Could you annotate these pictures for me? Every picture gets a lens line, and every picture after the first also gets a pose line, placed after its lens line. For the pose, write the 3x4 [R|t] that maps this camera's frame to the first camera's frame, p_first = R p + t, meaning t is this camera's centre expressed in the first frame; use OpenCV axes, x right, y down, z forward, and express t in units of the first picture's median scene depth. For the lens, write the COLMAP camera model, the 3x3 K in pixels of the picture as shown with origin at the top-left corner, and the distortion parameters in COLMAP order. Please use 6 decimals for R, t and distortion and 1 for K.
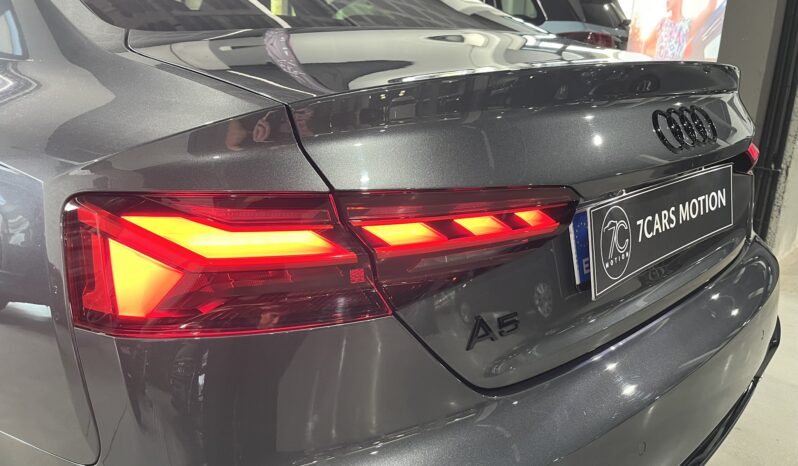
lens RADIAL K [[592.1, 0, 398.1], [0, 592.1, 235.9], [0, 0, 1]] dist [0.020429, -0.005693]
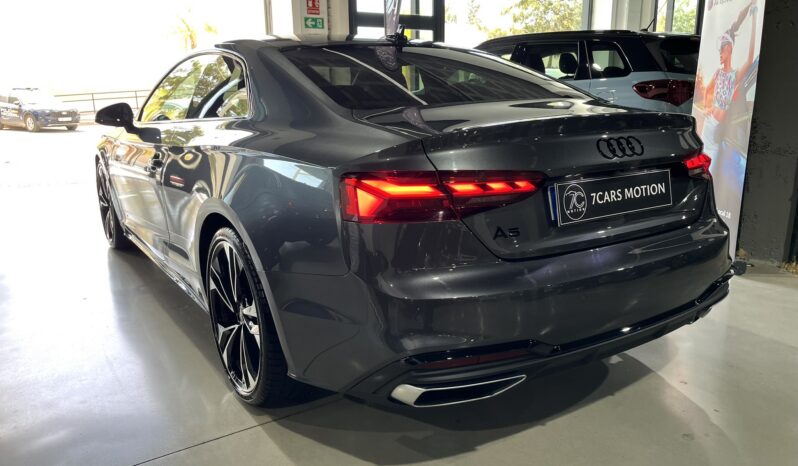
lens RADIAL K [[599.7, 0, 399.9], [0, 599.7, 234.3], [0, 0, 1]] dist [-0.000954, -0.000477]
pose [[0.980635, 0.002709, -0.195824, 0.164963], [-0.017994, 0.996921, -0.076316, 0.271137], [0.195014, 0.078362, 0.977665, -1.063788]]
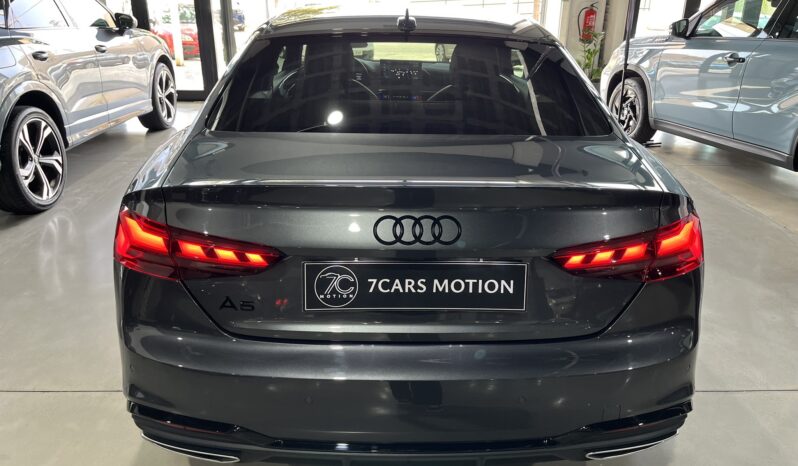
lens RADIAL K [[592.7, 0, 401.3], [0, 592.7, 230.6], [0, 0, 1]] dist [0.039124, -0.052909]
pose [[0.735786, 0.232770, -0.635953, 1.437480], [-0.200967, 0.971821, 0.123189, -0.363433], [0.646708, 0.037165, 0.761832, -0.172162]]
